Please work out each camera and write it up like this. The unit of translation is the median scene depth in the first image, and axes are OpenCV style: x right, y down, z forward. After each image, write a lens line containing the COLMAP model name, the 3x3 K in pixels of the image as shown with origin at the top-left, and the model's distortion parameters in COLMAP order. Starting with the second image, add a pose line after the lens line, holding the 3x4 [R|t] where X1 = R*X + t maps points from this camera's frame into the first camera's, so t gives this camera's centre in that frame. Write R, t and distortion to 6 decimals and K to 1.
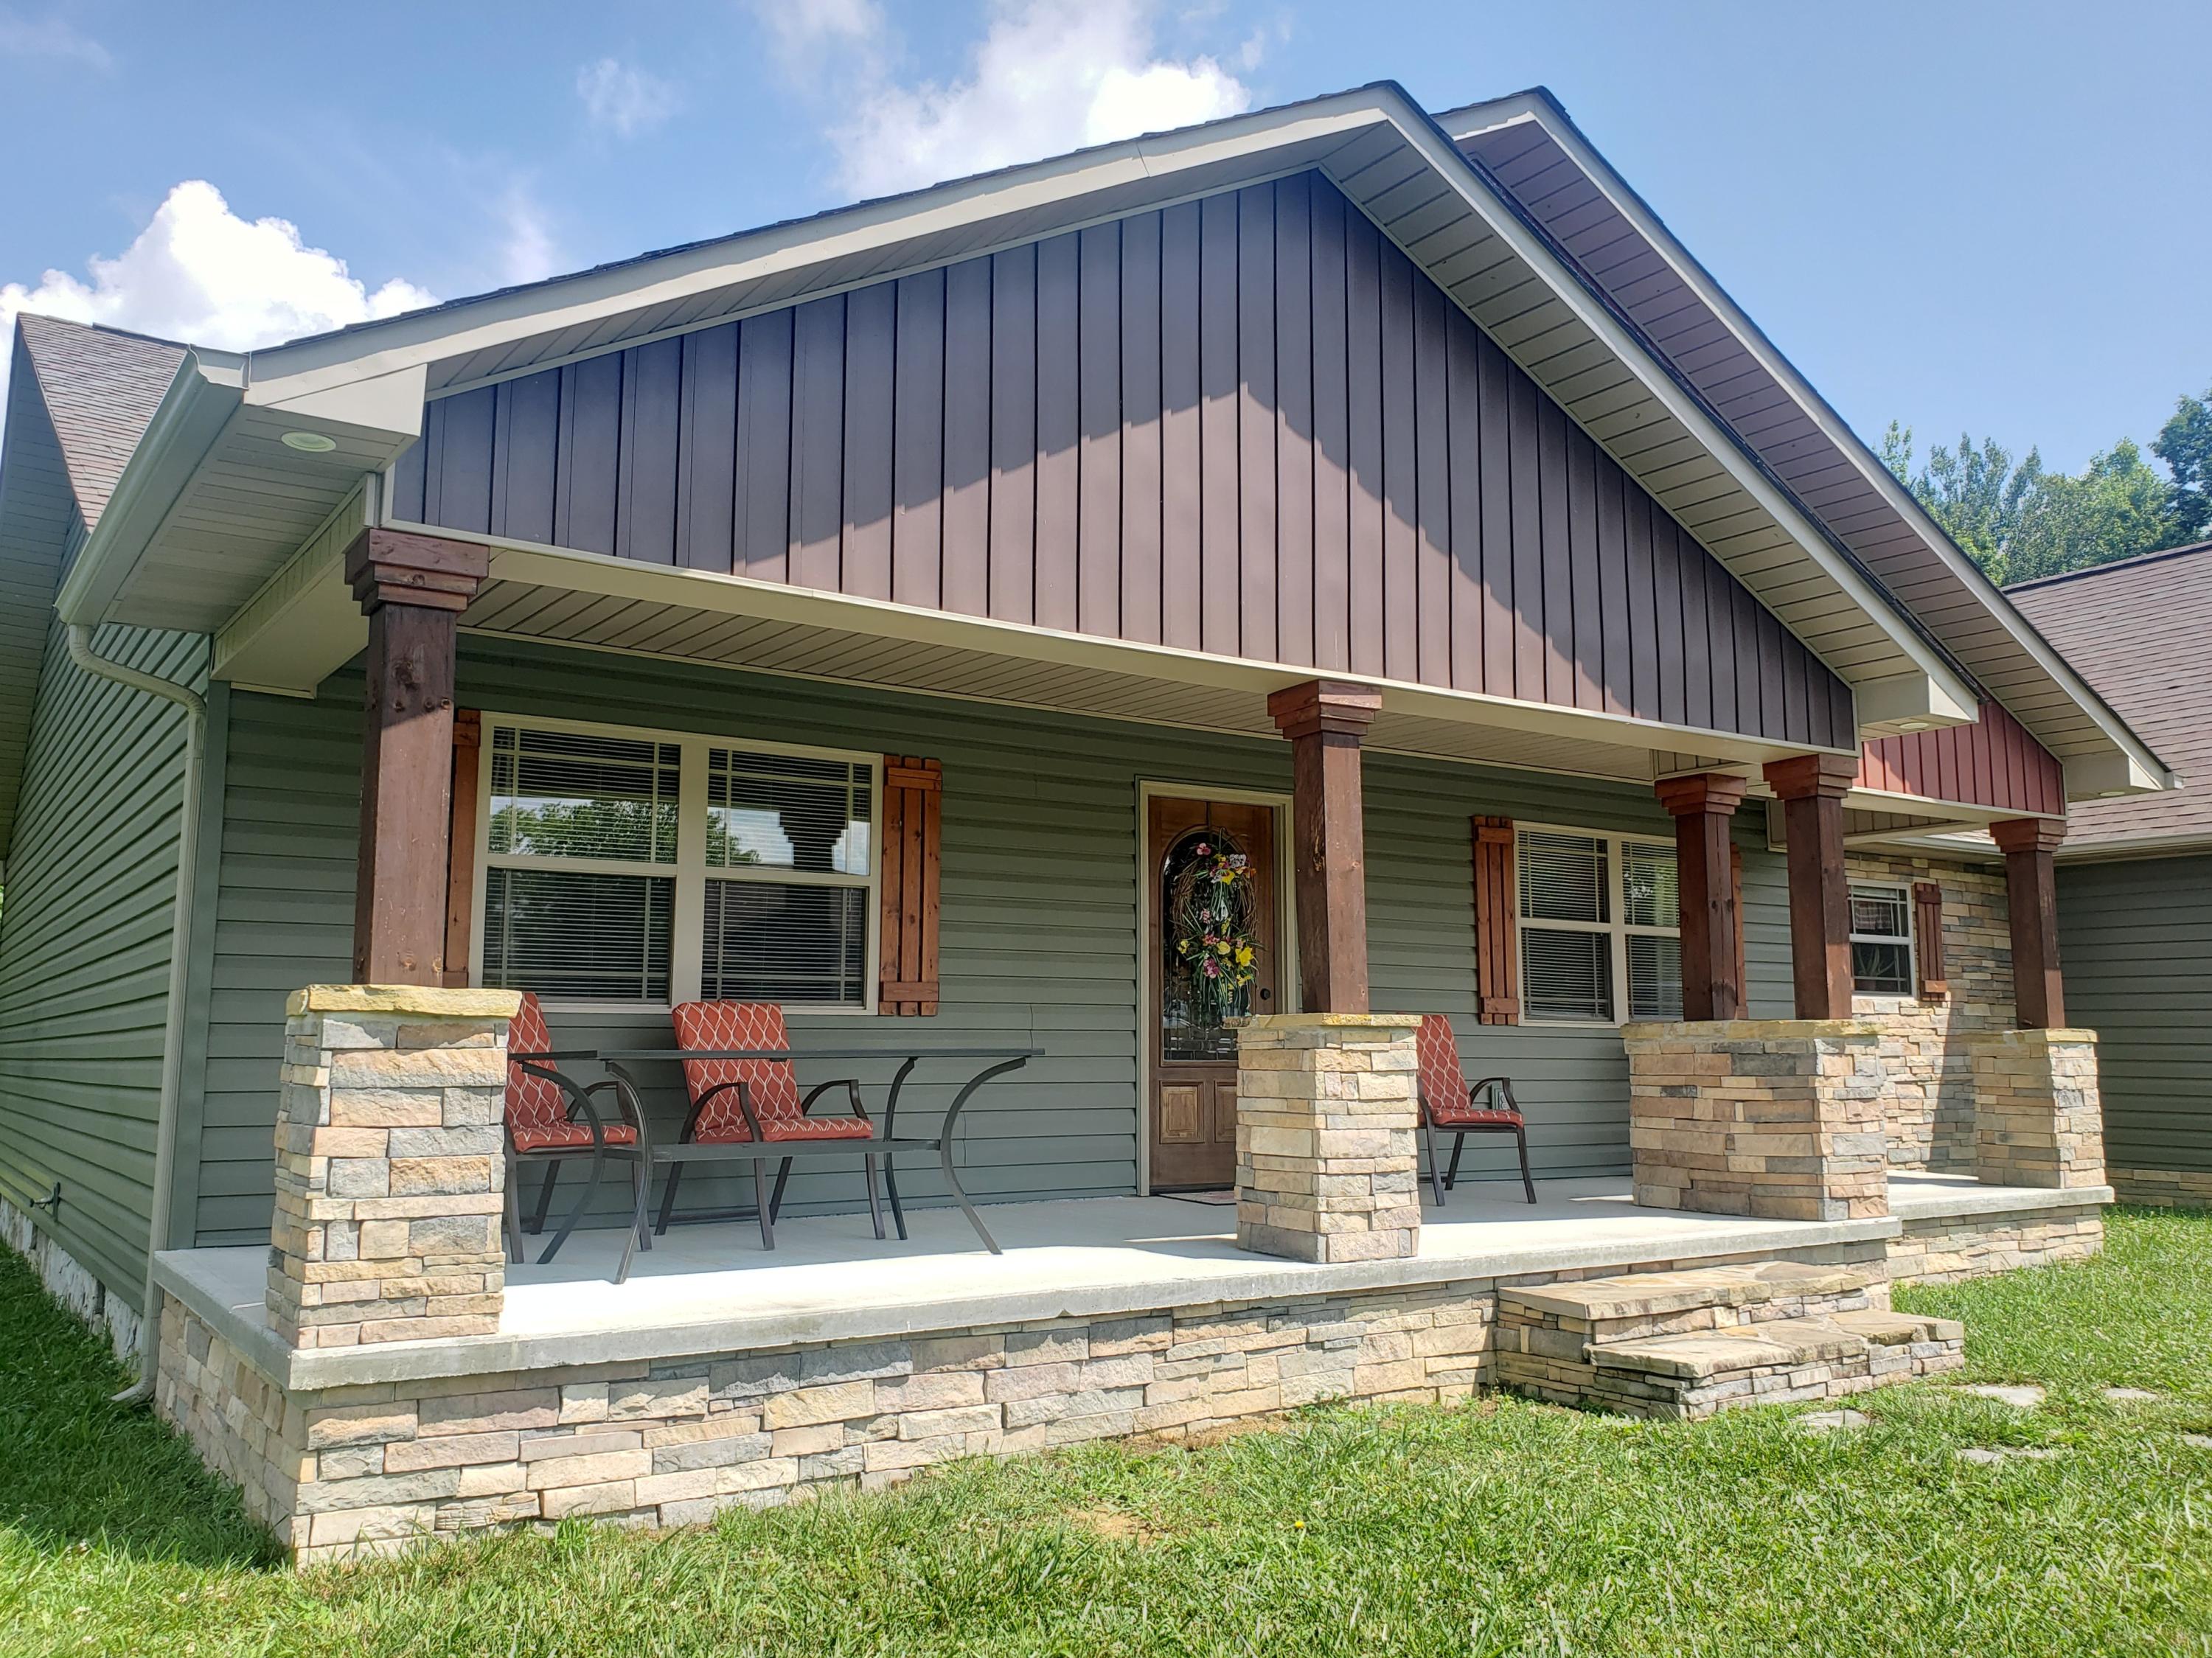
lens RADIAL K [[1805.0, 0, 1079.9], [0, 1805.0, 824.0], [0, 0, 1]] dist [0.002453, 0.001803]
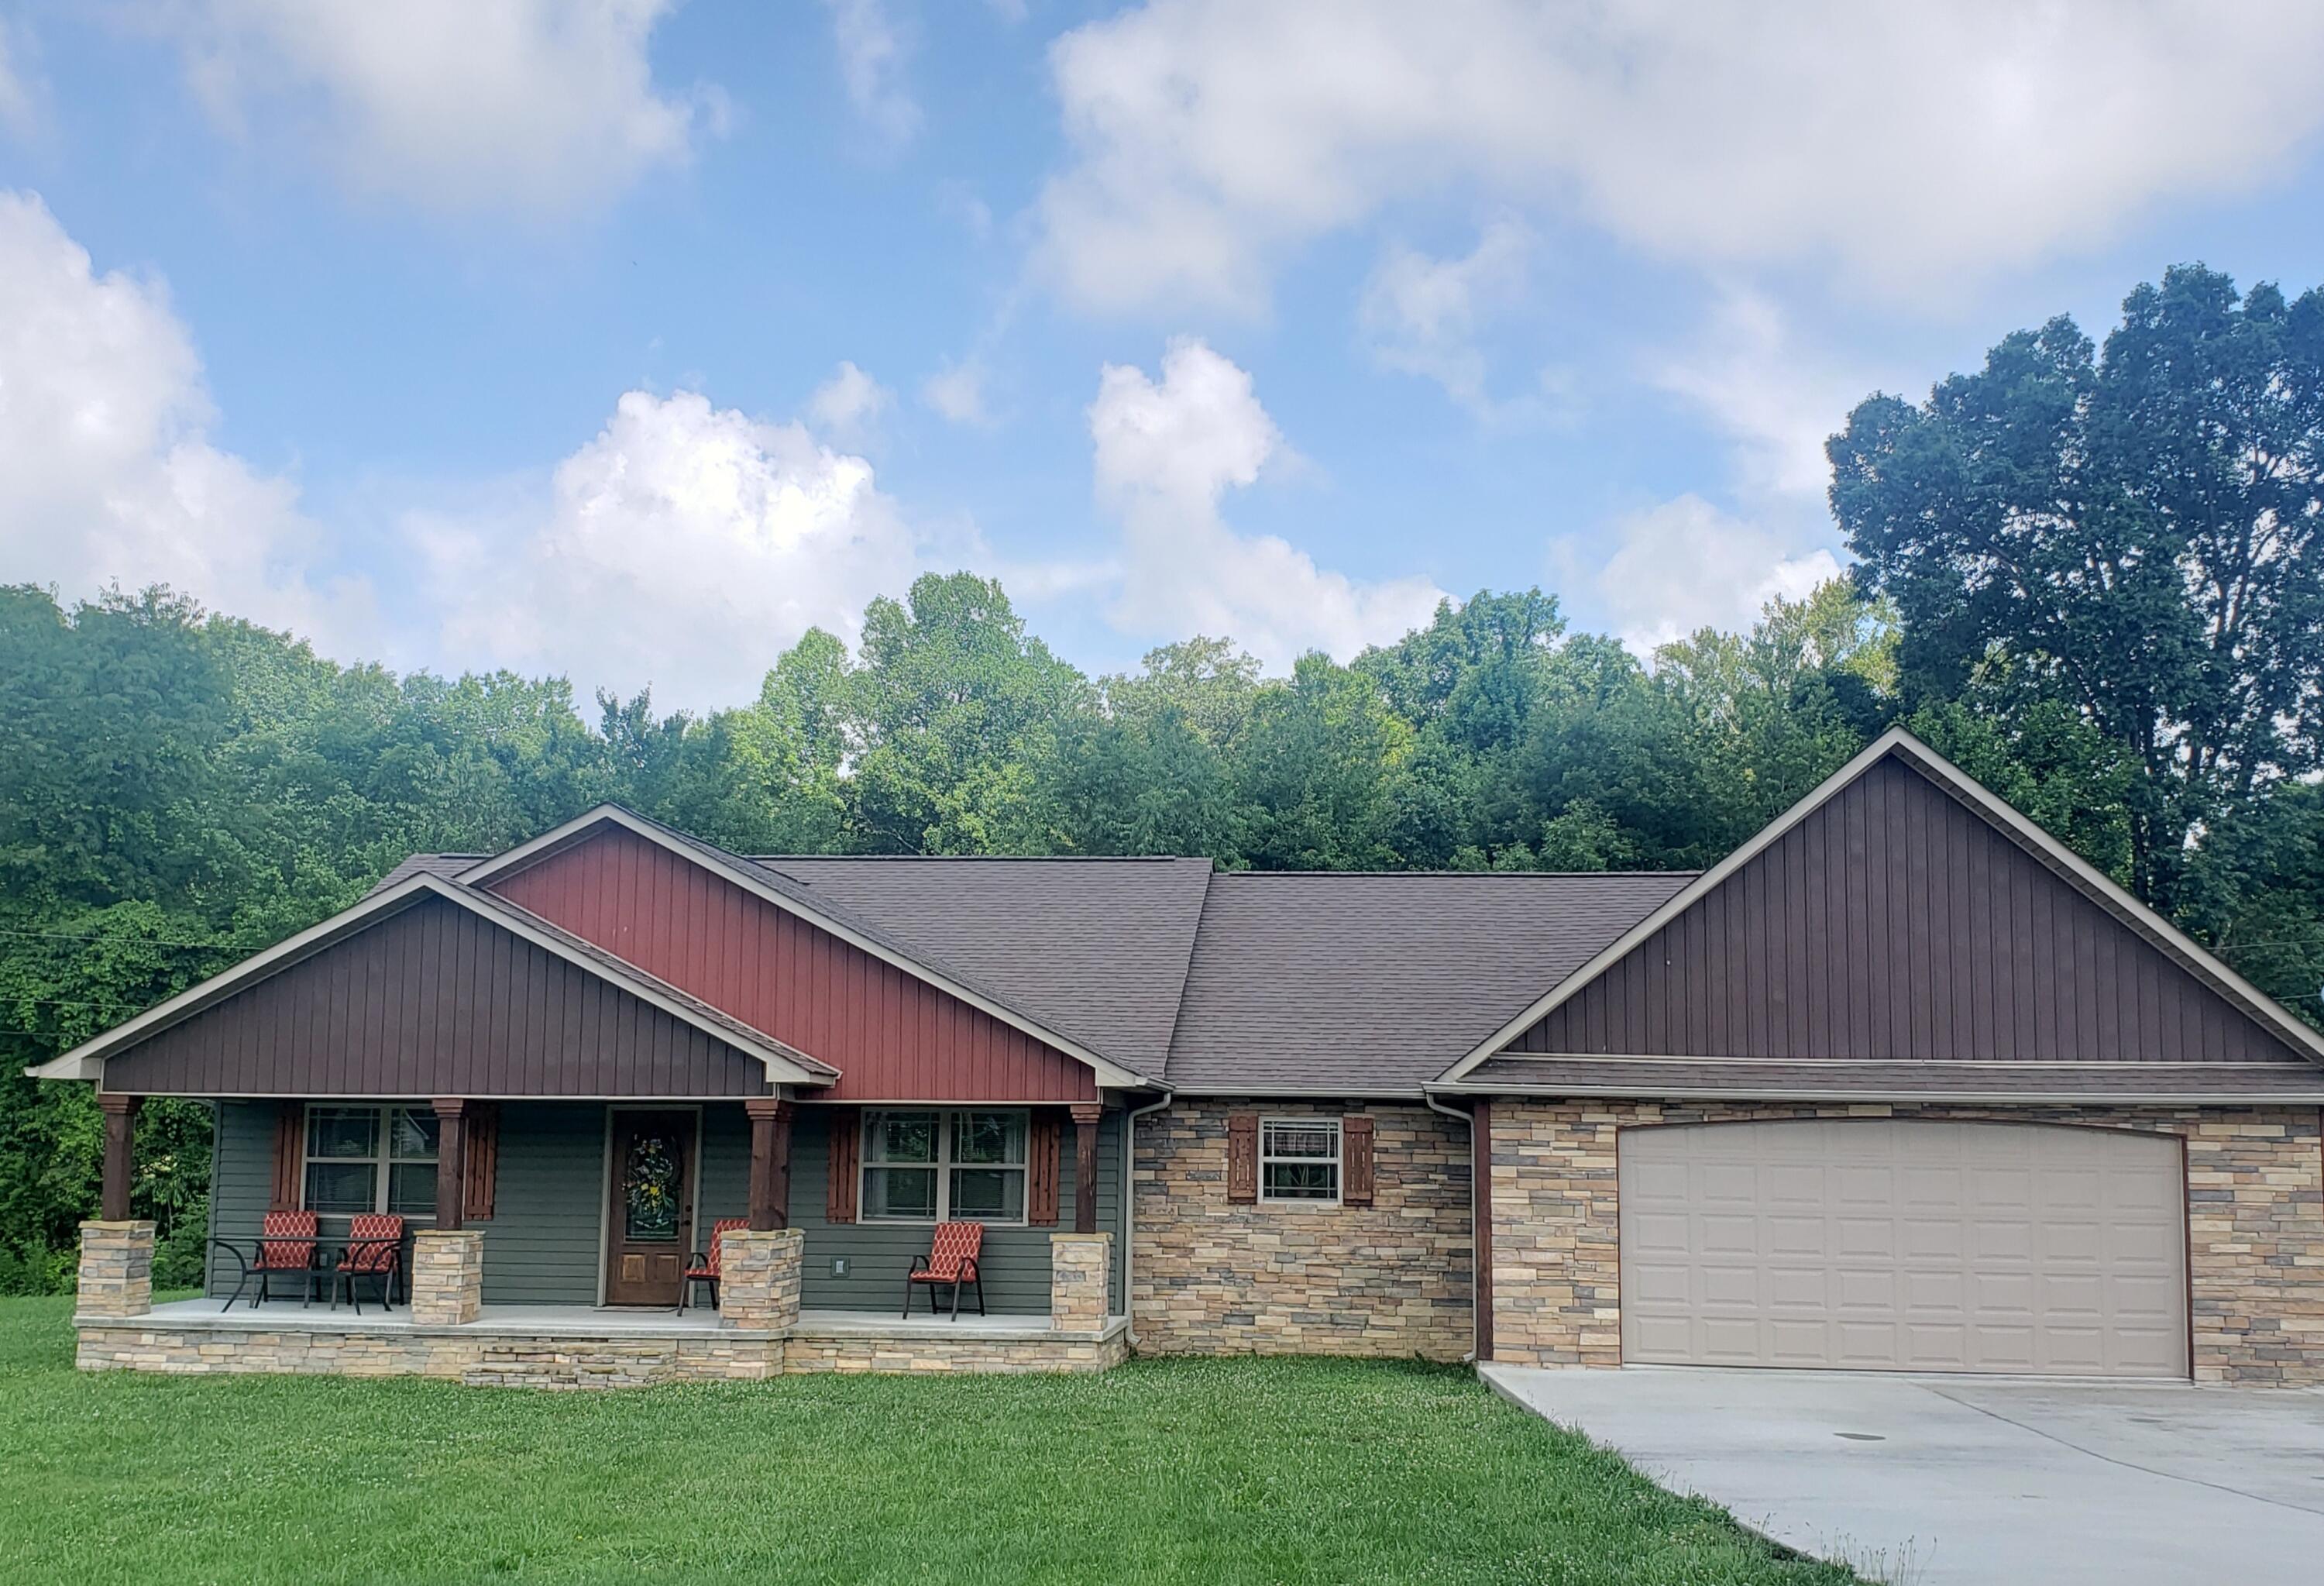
lens RADIAL K [[2439.5, 0, 1228.6], [0, 2439.5, 802.2], [0, 0, 1]] dist [0.148580, -0.437479]
pose [[0.773733, -0.080040, -0.628435, 2.708335], [0.067989, 0.996749, -0.043241, -0.226714], [0.629853, -0.009270, 0.776659, -0.851712]]
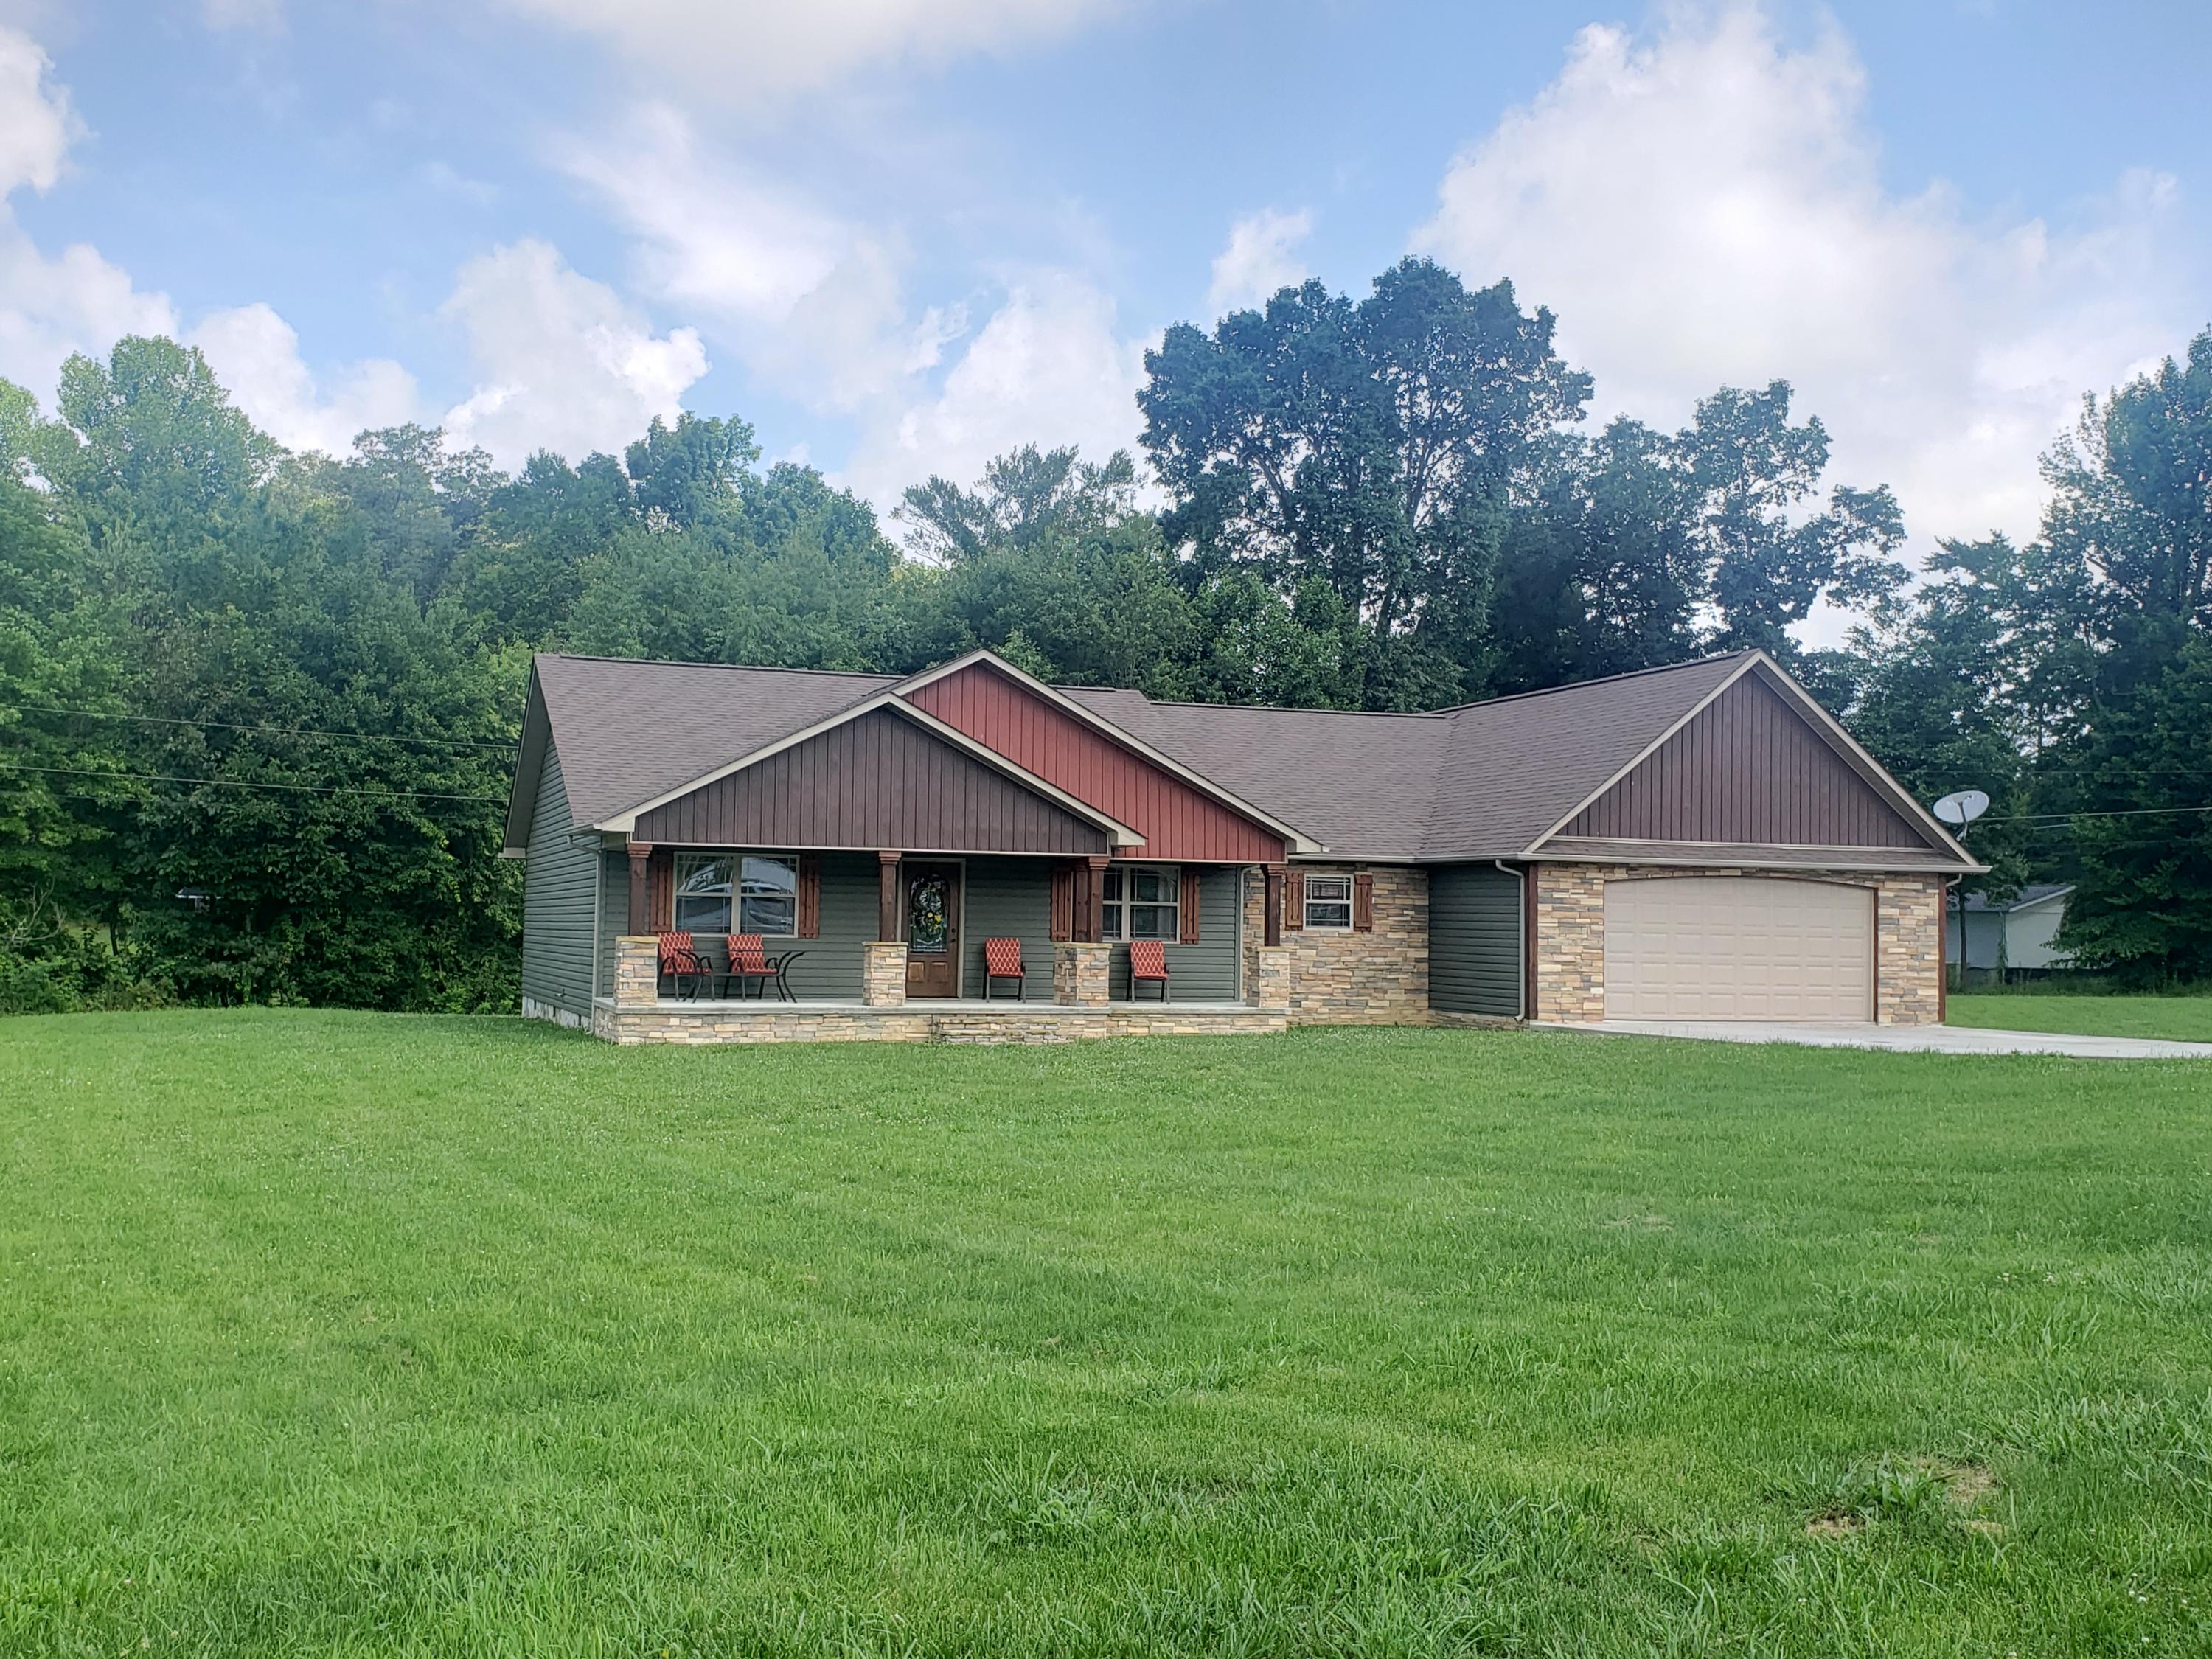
lens RADIAL K [[2266.7, 0, 1106.0], [0, 2266.7, 829.5], [0, 0, 1]] dist [0.078442, -0.006287]
pose [[0.968487, 0.003716, -0.249035, 1.436728], [0.016358, 0.996781, 0.078486, -0.397542], [0.248525, -0.080087, 0.965309, -2.774222]]
